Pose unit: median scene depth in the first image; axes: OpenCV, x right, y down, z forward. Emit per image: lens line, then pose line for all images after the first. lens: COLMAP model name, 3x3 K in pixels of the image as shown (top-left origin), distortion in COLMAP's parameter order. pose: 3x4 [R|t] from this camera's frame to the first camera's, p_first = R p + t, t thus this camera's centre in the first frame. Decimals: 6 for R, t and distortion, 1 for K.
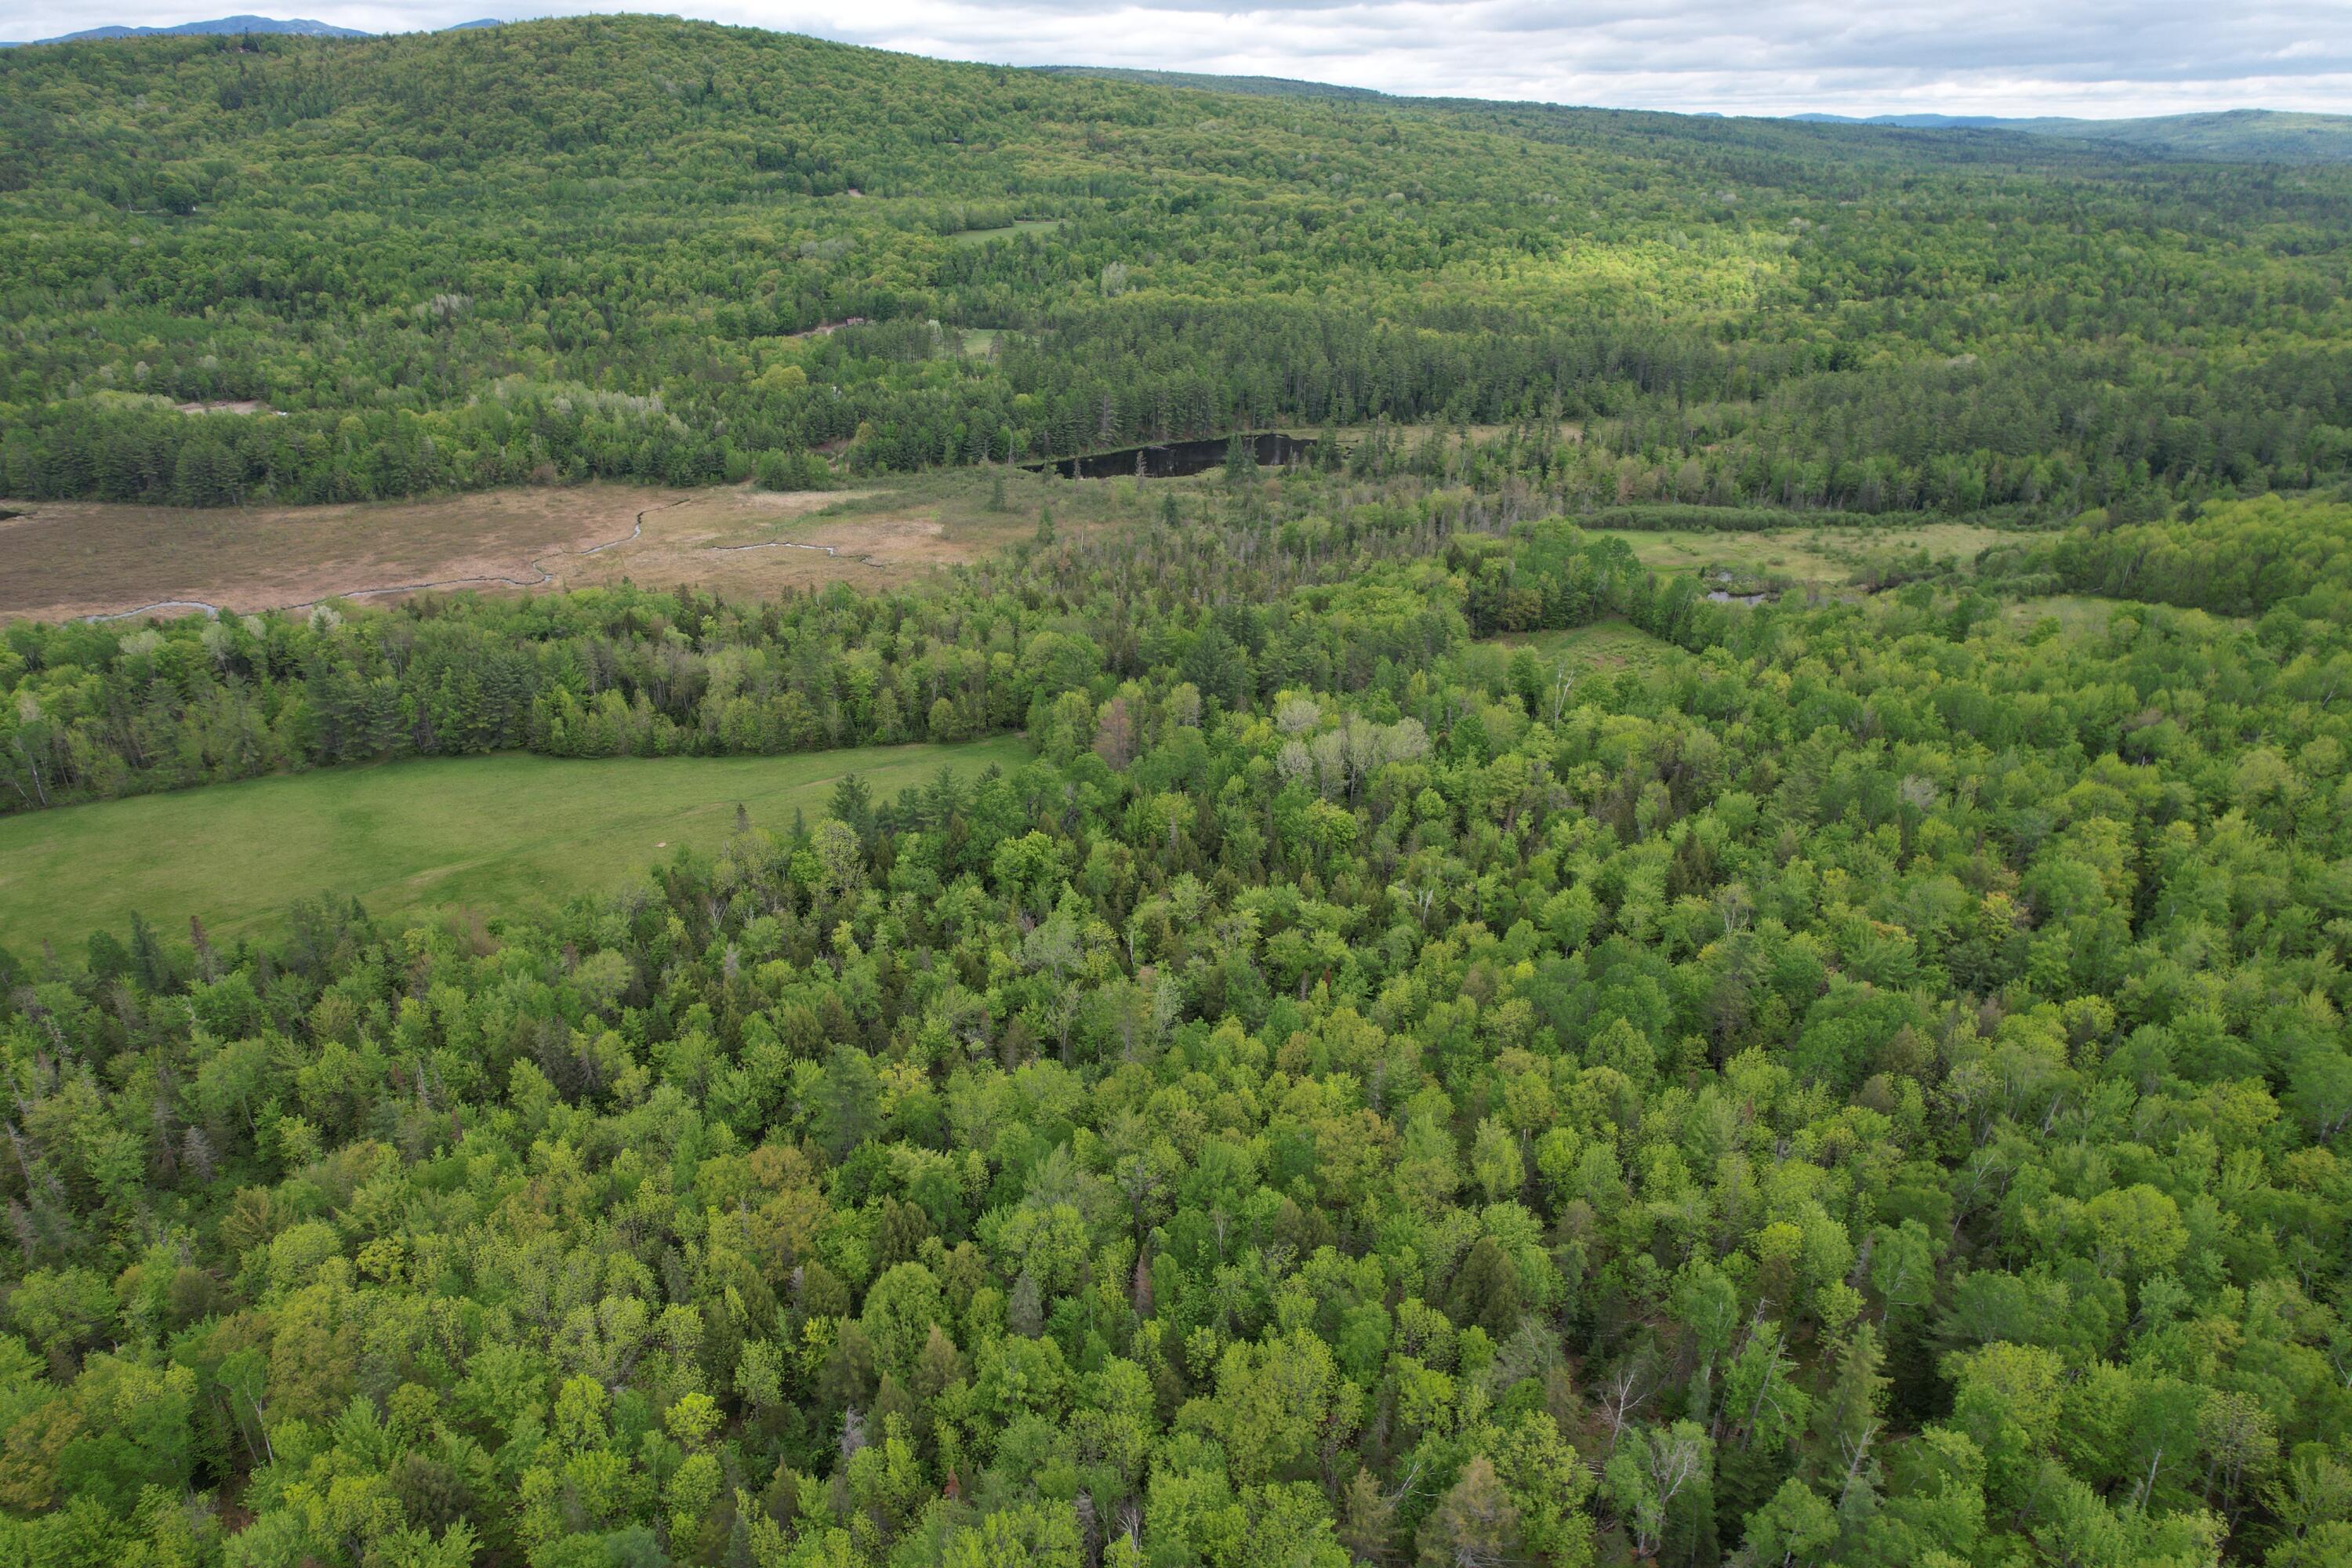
lens RADIAL K [[1519.1, 0, 1185.8], [0, 1519.1, 776.9], [0, 0, 1]] dist [-0.084094, 0.079293]
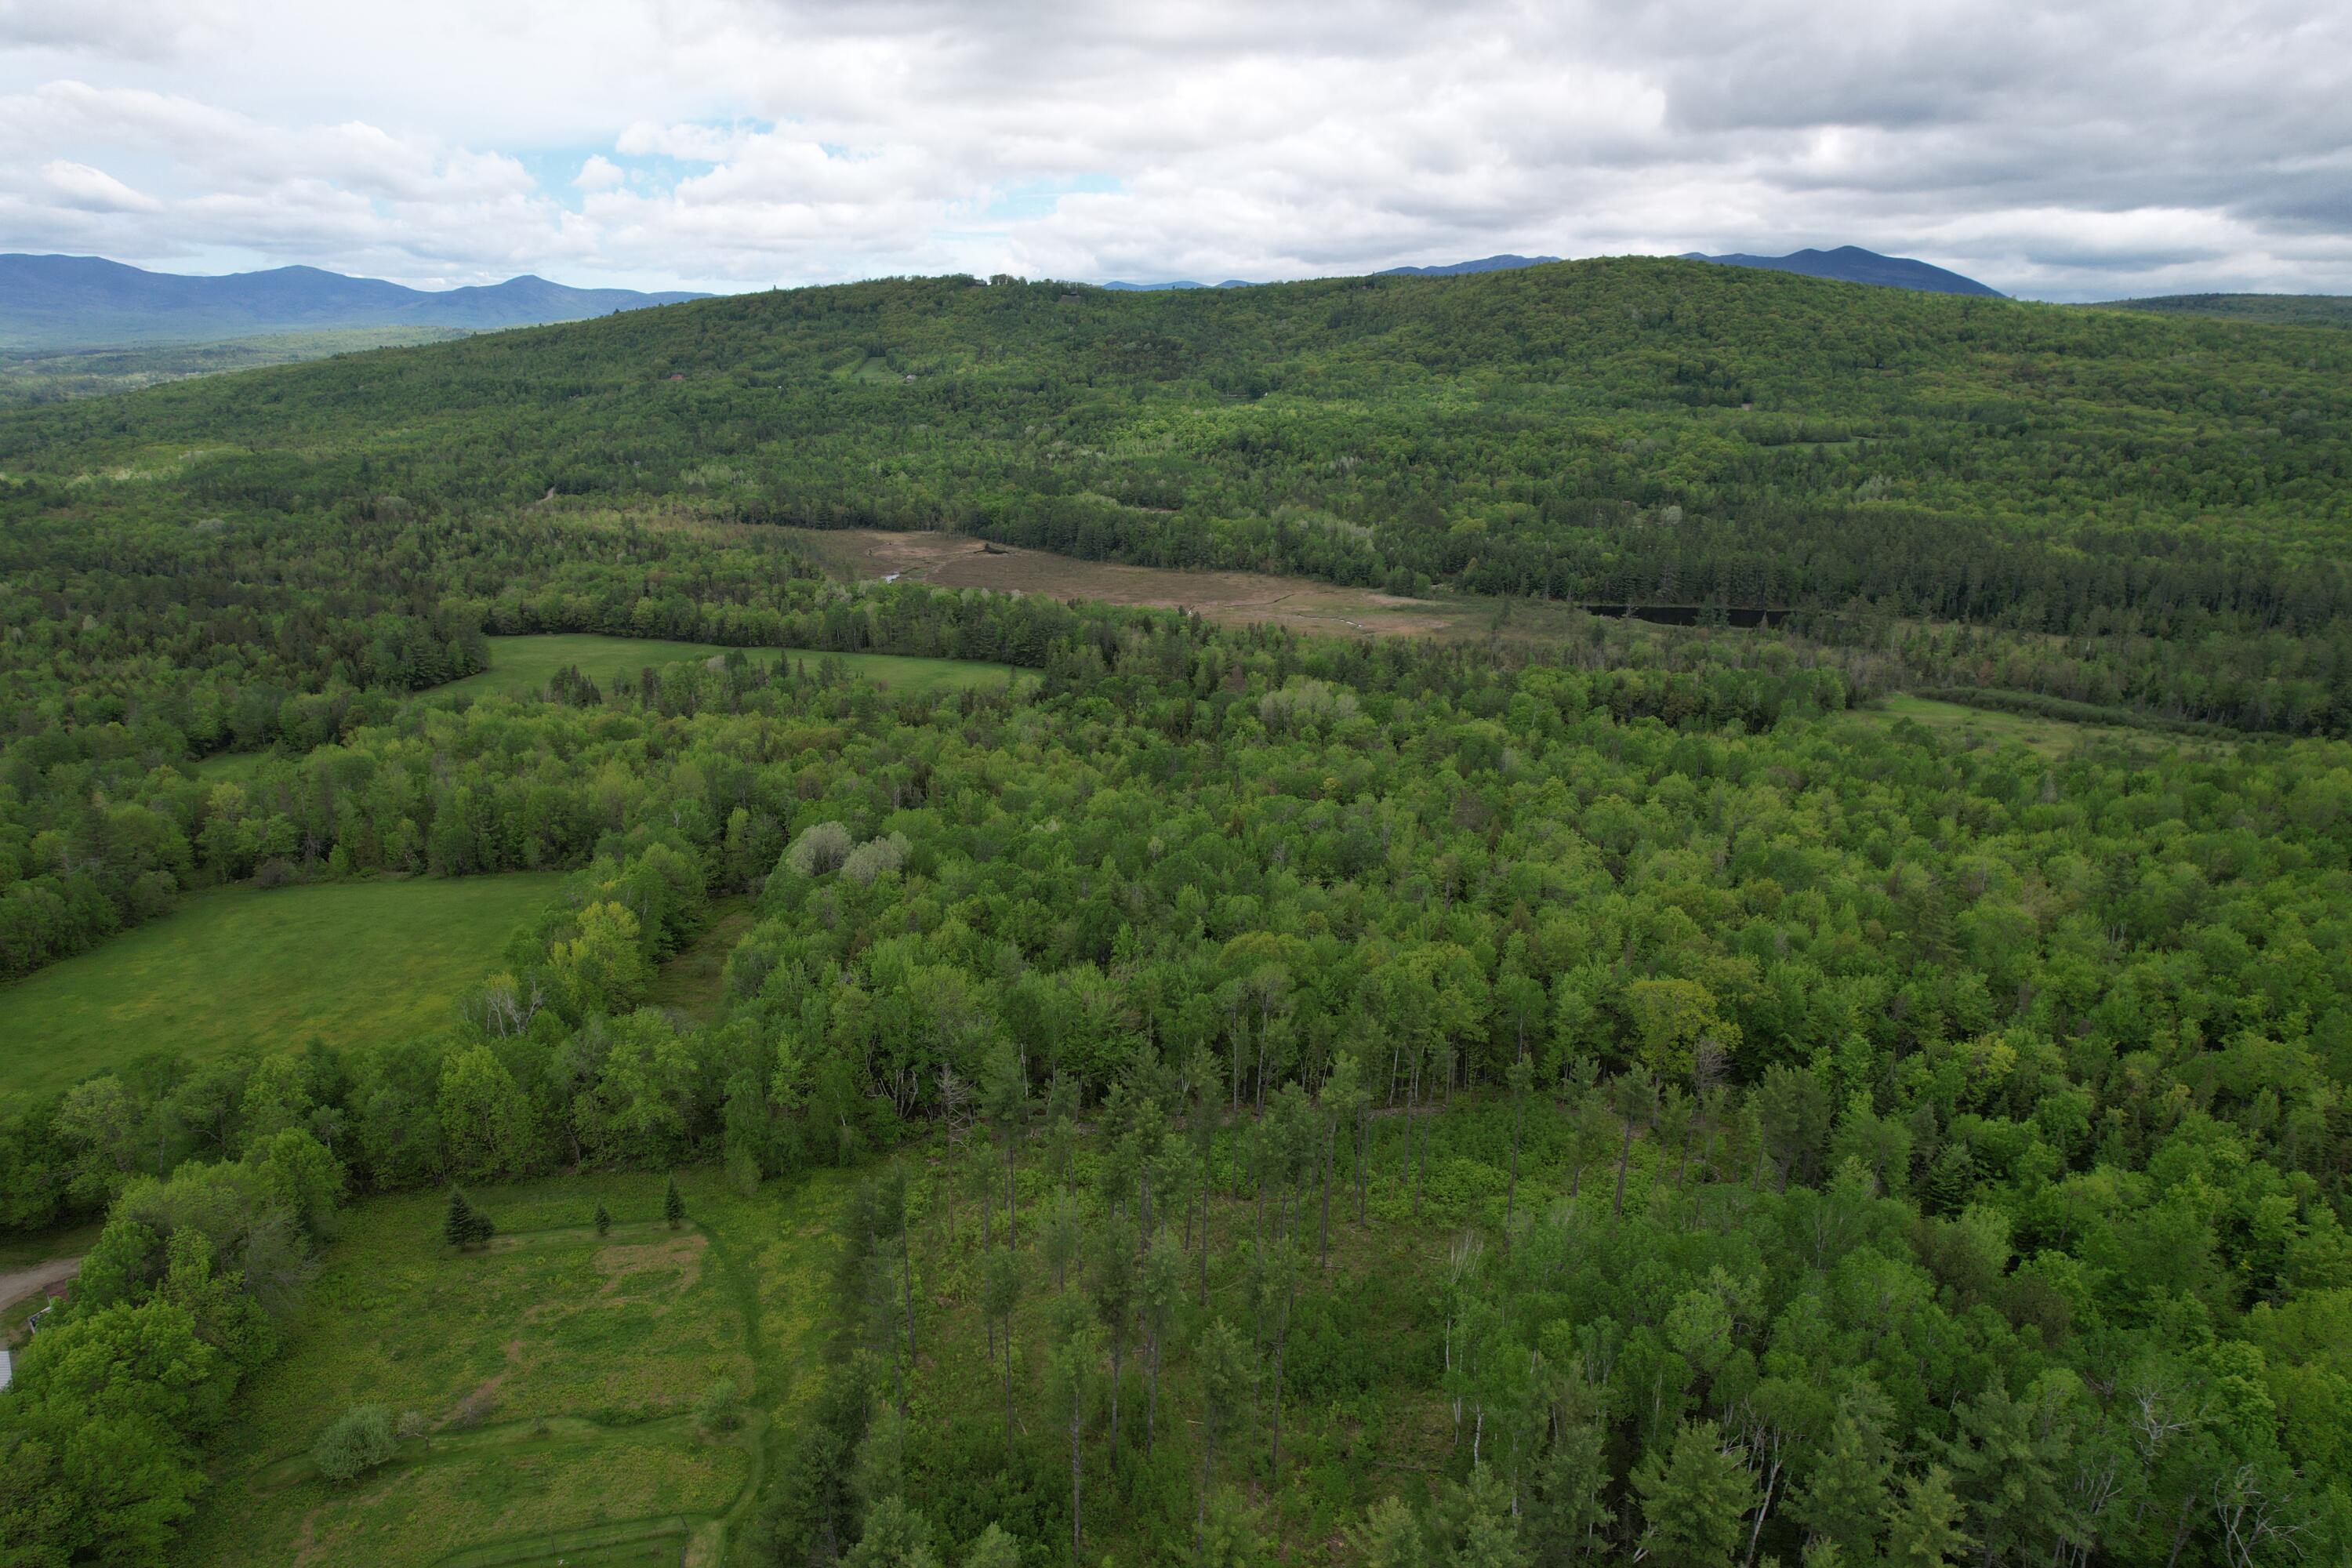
lens RADIAL K [[1508.1, 0, 1181.3], [0, 1508.1, 781.7], [0, 0, 1]] dist [-0.072253, 0.056716]
pose [[0.746867, 0.193787, -0.636110, 0.237406], [-0.272862, 0.961663, -0.027408, 0.032294], [0.606412, 0.194040, 0.771111, -0.076399]]
